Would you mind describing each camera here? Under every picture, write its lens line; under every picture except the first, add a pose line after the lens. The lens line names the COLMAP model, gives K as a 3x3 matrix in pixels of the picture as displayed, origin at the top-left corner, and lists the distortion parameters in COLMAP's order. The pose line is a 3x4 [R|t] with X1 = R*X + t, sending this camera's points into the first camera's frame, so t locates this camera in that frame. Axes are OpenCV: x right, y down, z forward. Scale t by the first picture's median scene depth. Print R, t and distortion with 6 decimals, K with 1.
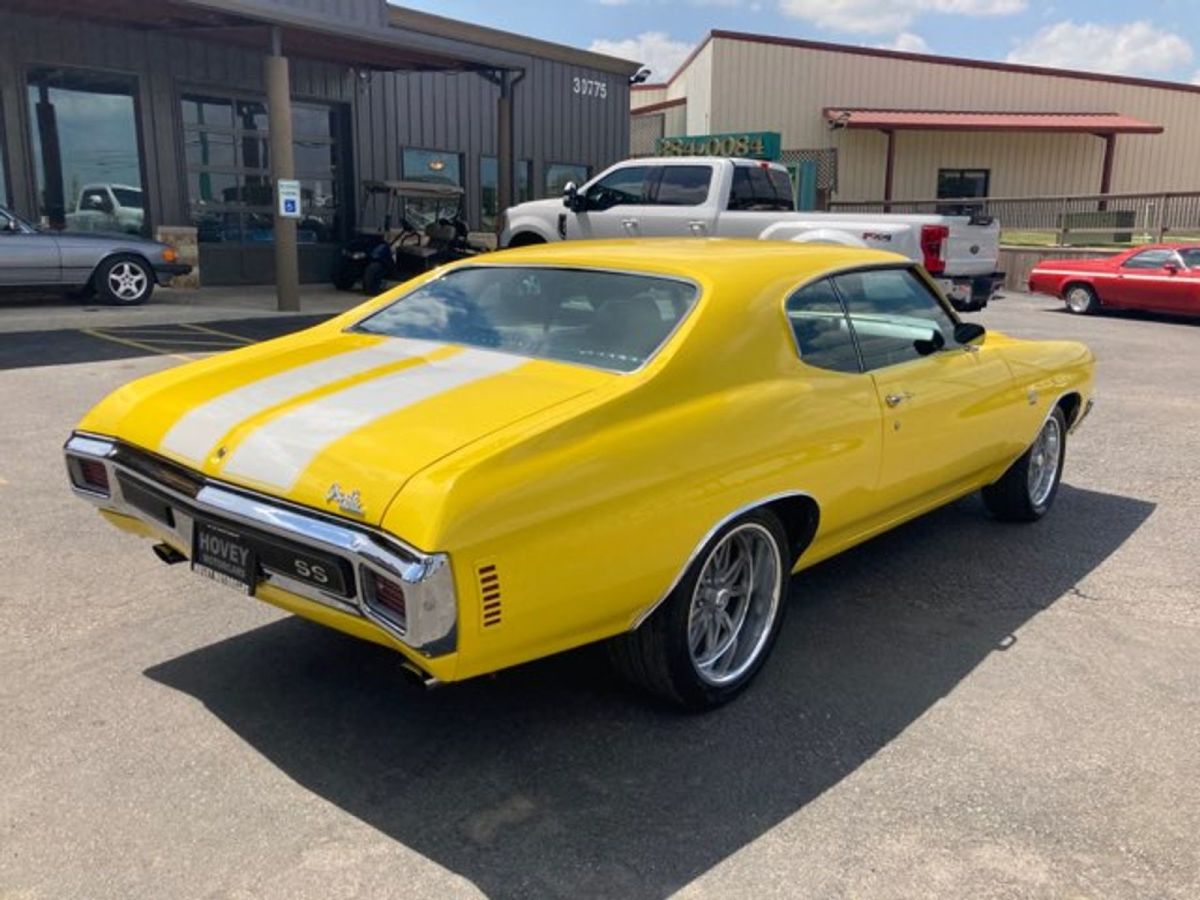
lens RADIAL K [[972.7, 0, 622.2], [0, 972.7, 436.7], [0, 0, 1]] dist [-0.012898, -0.001090]
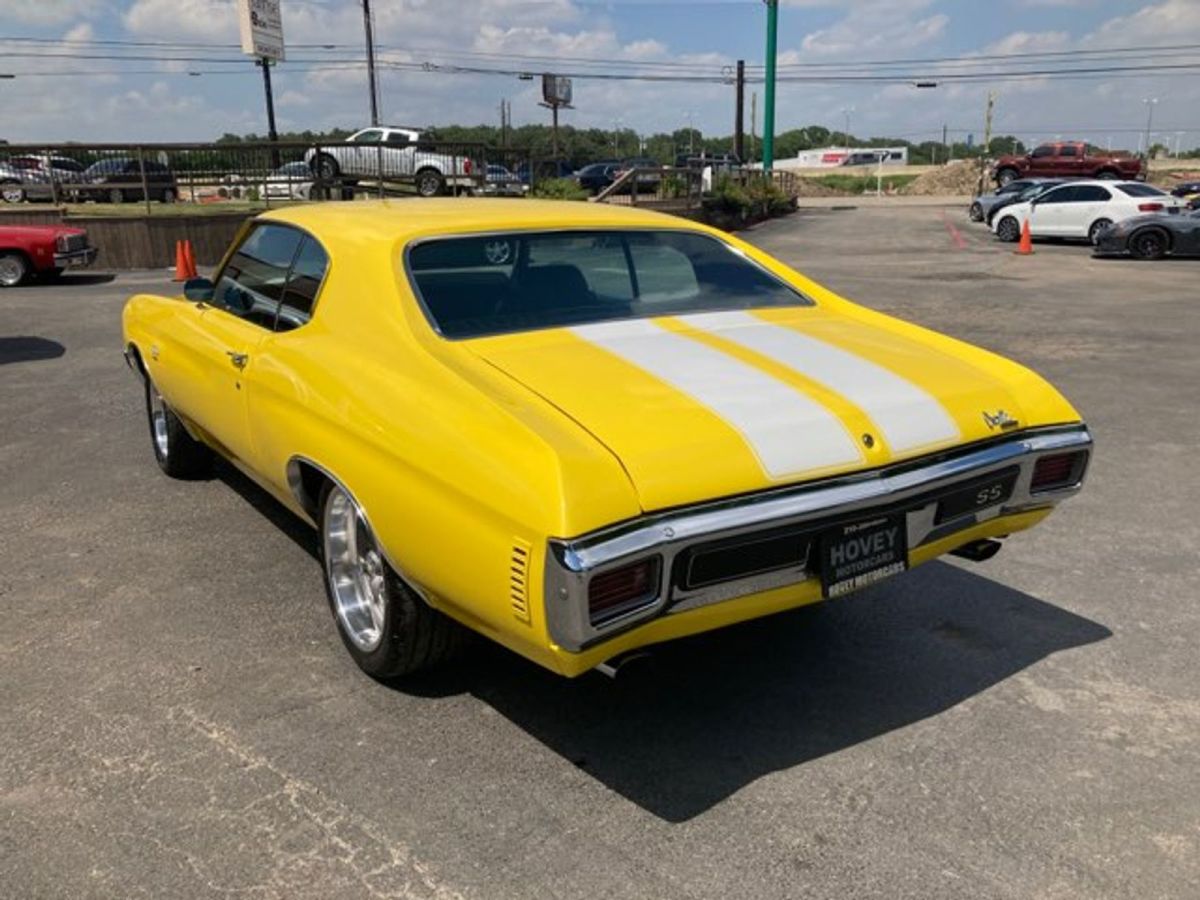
lens RADIAL K [[960.2, 0, 595.4], [0, 960.2, 435.5], [0, 0, 1]] dist [0.007513, -0.000337]
pose [[0.288450, -0.253972, 0.923198, -0.264292], [0.216441, 0.956519, 0.195512, -0.044129], [-0.932711, 0.143422, 0.330878, 0.188603]]
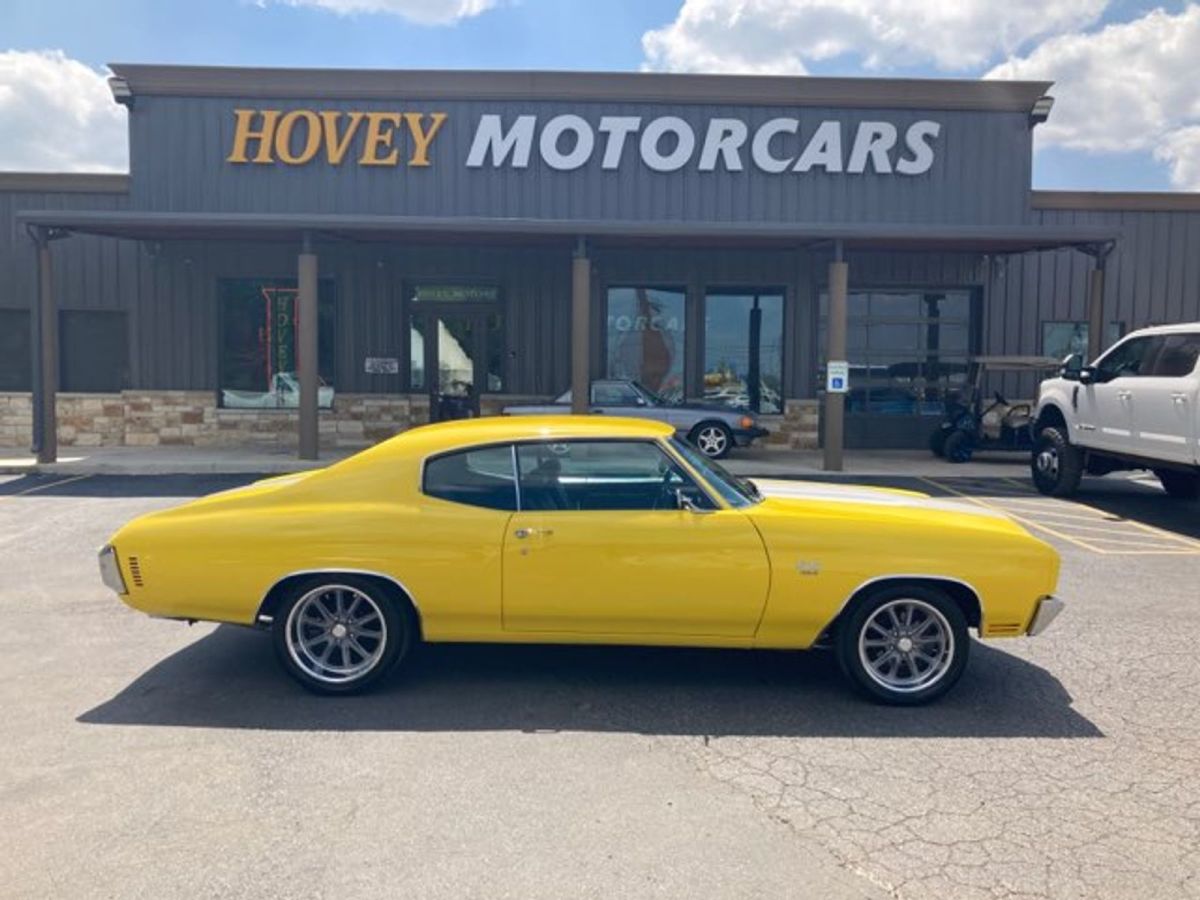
lens RADIAL K [[944.7, 0, 600.0], [0, 944.7, 450.0], [0, 0, 1]] dist [-0.006896, -0.002992]
pose [[0.656265, 0.034432, -0.753744, 0.361325], [-0.150547, 0.984847, -0.086088, -0.014837], [0.739359, 0.169971, 0.651505, 0.049611]]
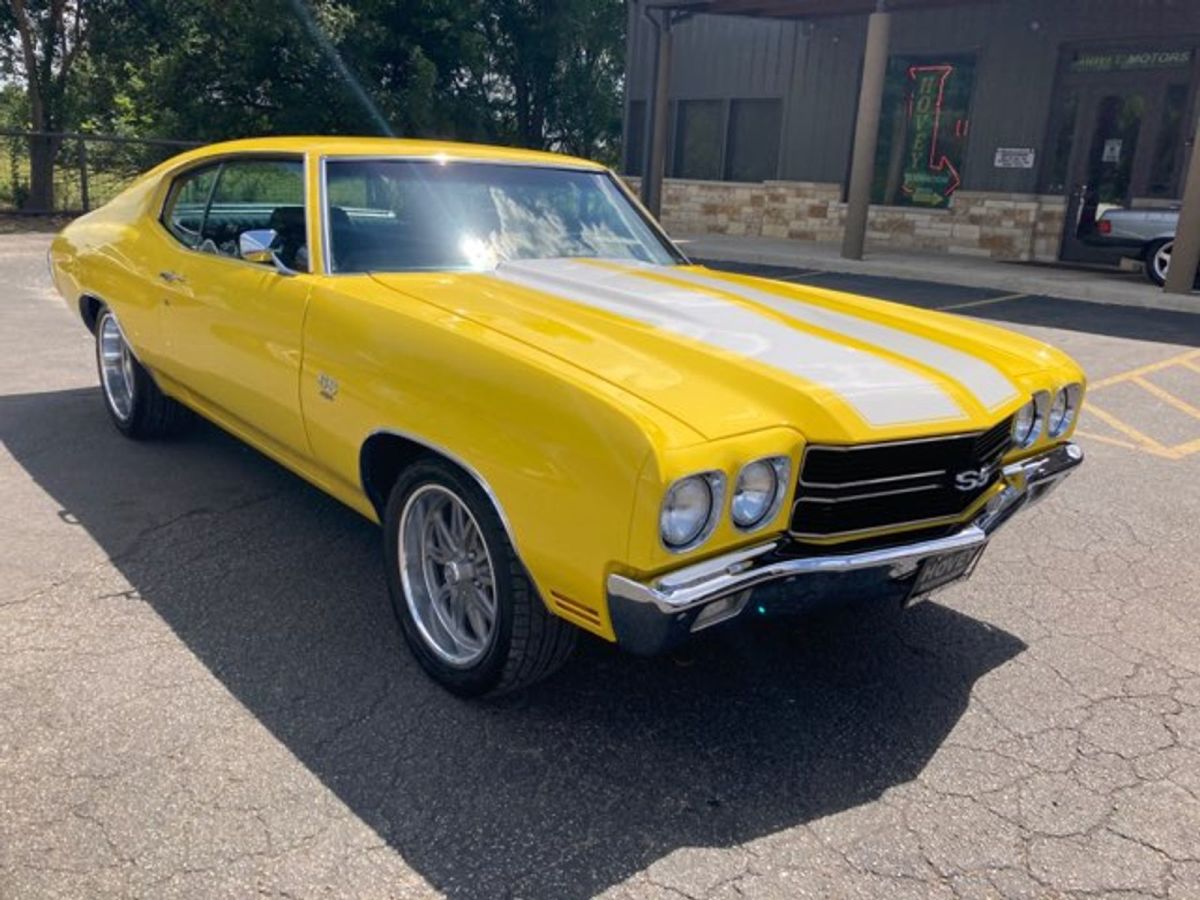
lens RADIAL K [[944.7, 0, 600.0], [0, 944.7, 450.0], [0, 0, 1]] dist [-0.006896, -0.002992]
pose [[-0.128754, 0.248852, -0.959945, 0.336592], [-0.255083, 0.927120, 0.274556, -0.072652], [0.958308, 0.280216, -0.055893, 0.418691]]
